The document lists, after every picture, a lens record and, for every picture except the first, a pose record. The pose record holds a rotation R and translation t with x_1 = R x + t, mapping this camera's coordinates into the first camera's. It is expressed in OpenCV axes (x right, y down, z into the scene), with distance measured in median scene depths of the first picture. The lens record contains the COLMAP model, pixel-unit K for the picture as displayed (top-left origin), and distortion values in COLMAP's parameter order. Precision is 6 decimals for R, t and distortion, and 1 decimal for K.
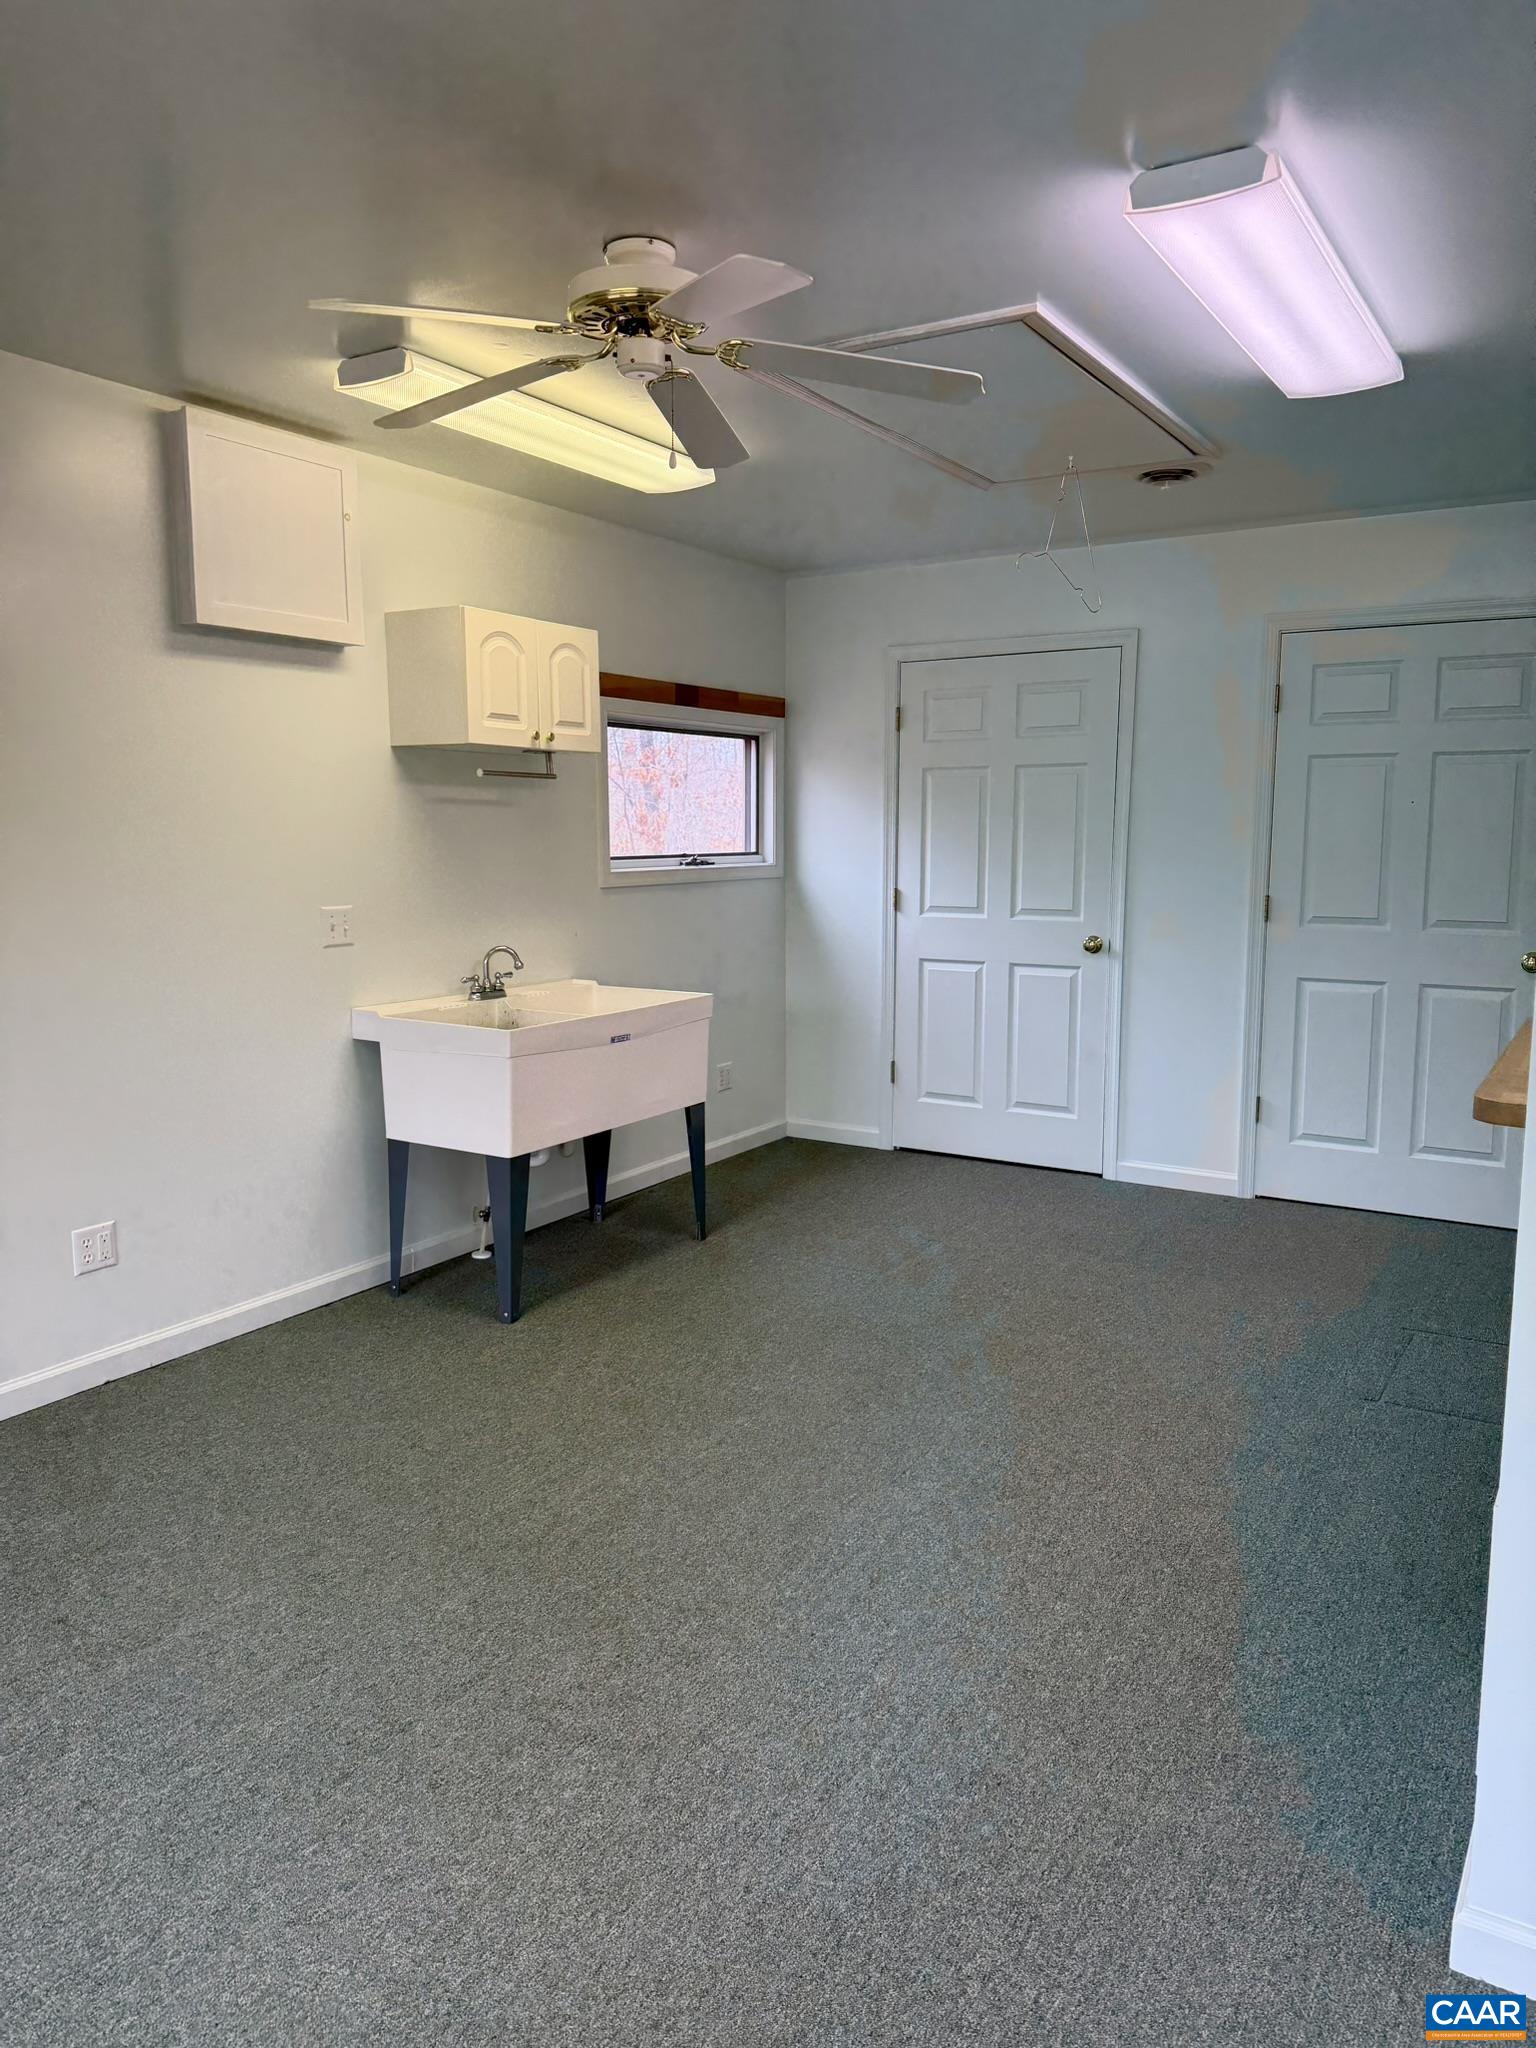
lens RADIAL K [[1442.2, 0, 769.6], [0, 1442.2, 1018.3], [0, 0, 1]] dist [0.042462, -0.087757]
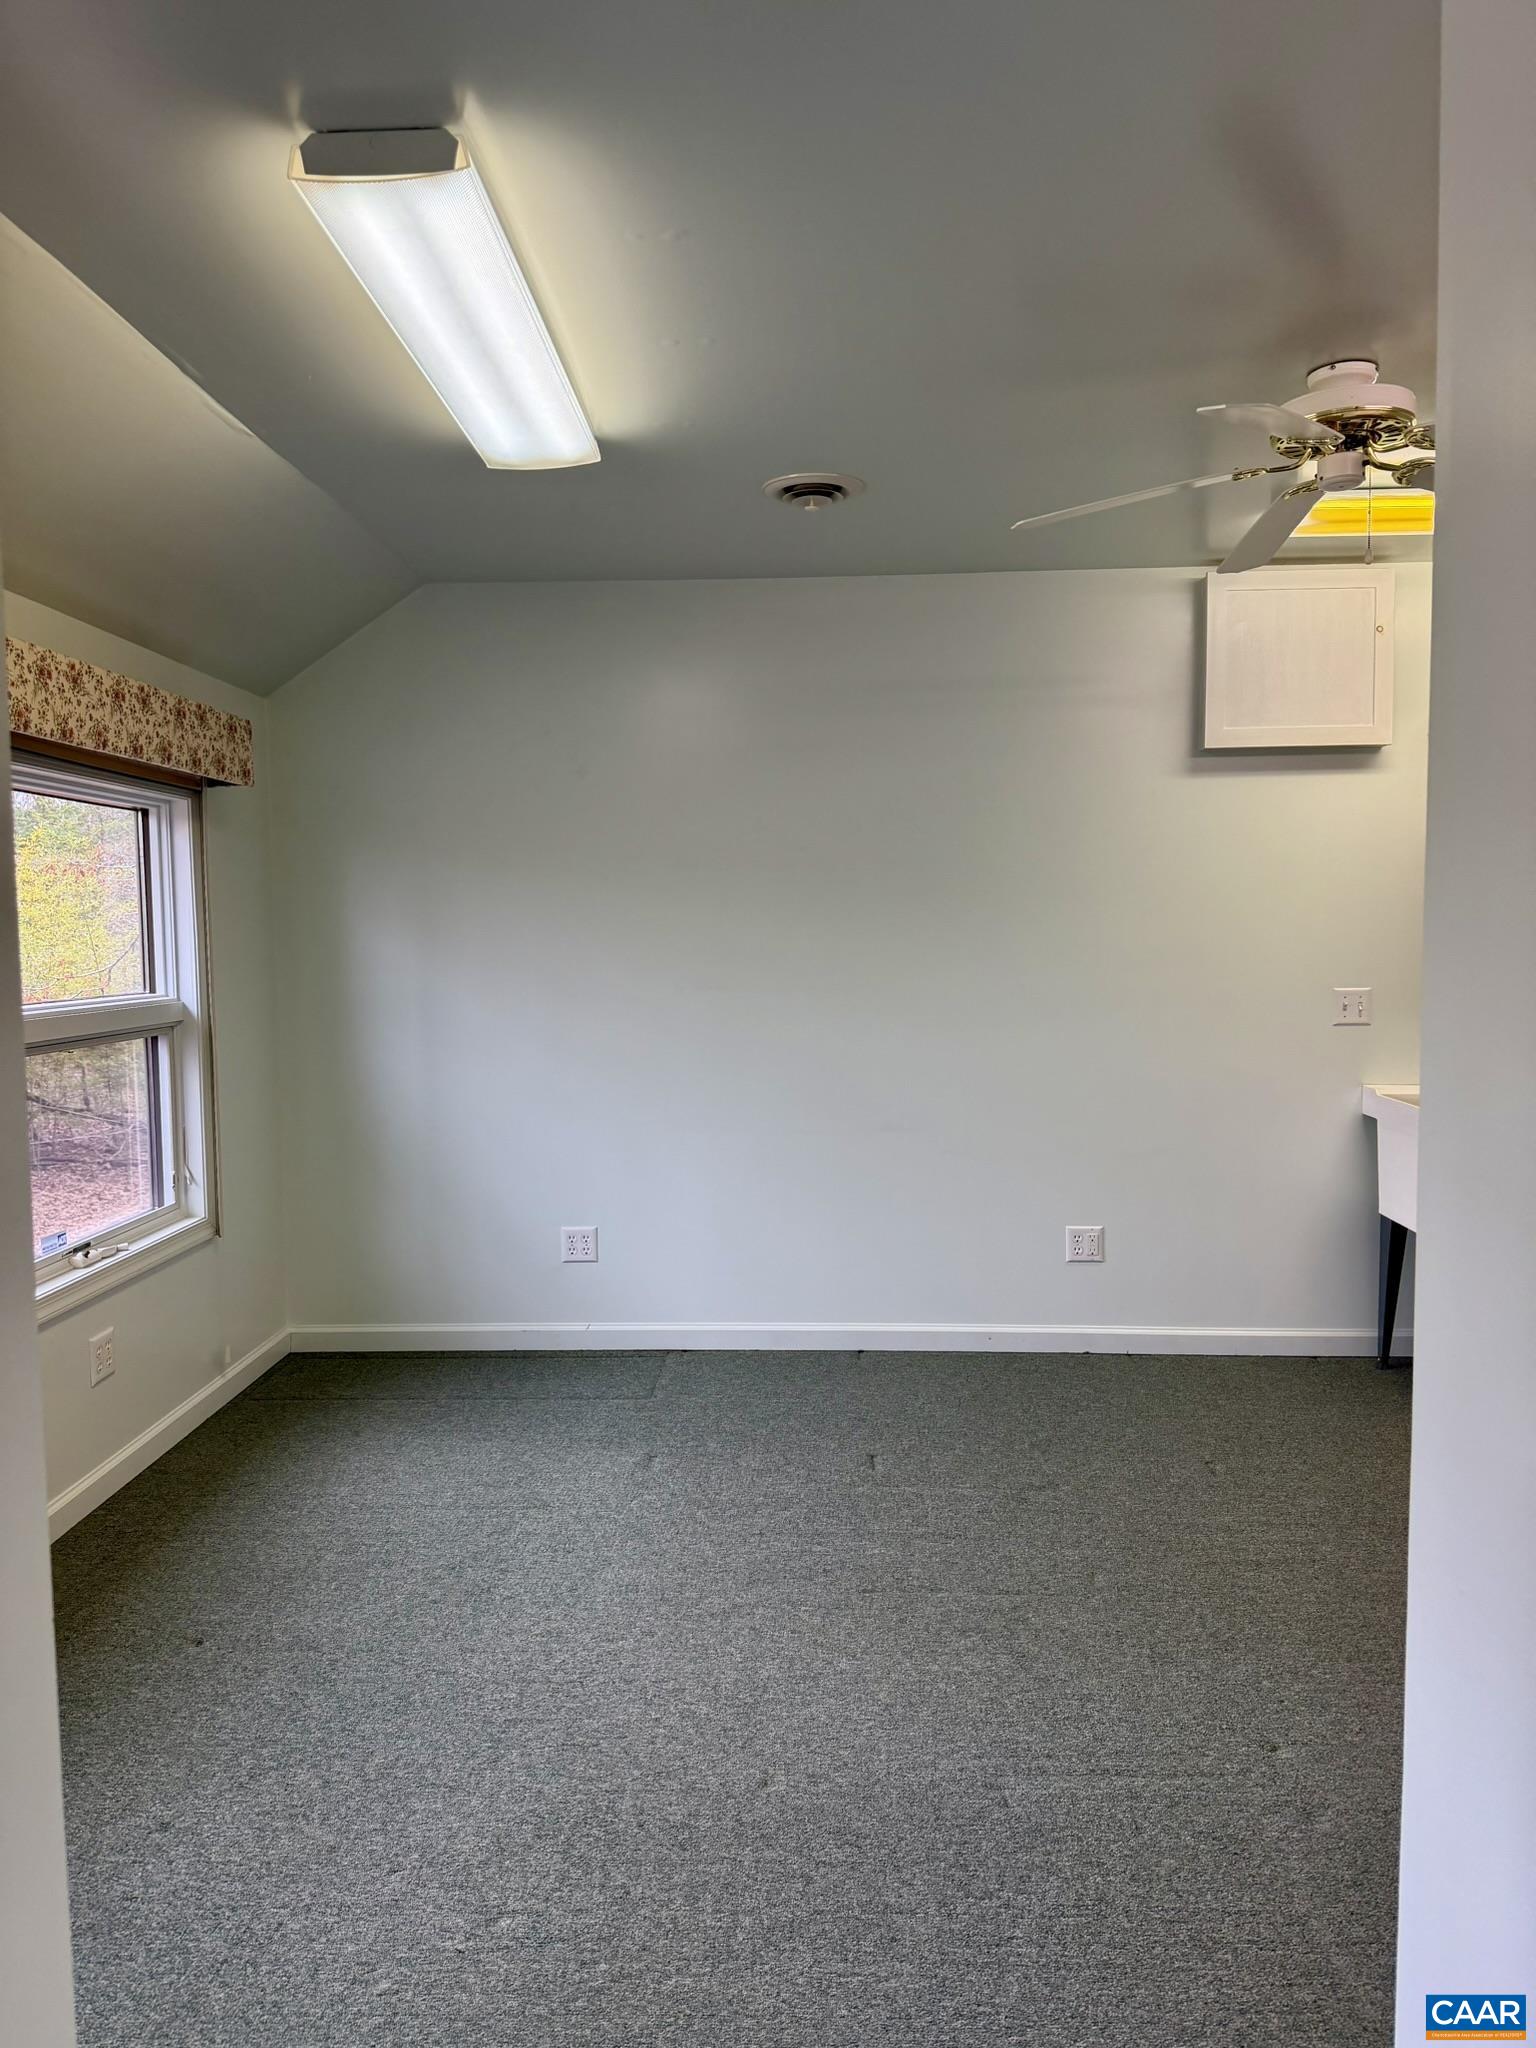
lens RADIAL K [[1443.5, 0, 743.8], [0, 1443.5, 1044.4], [0, 0, 1]] dist [0.026835, -0.058748]
pose [[0.482491, 0.065557, -0.873444, 0.356495], [-0.108974, 0.993940, 0.014403, -0.001761], [0.869096, 0.088233, 0.486711, 0.073971]]
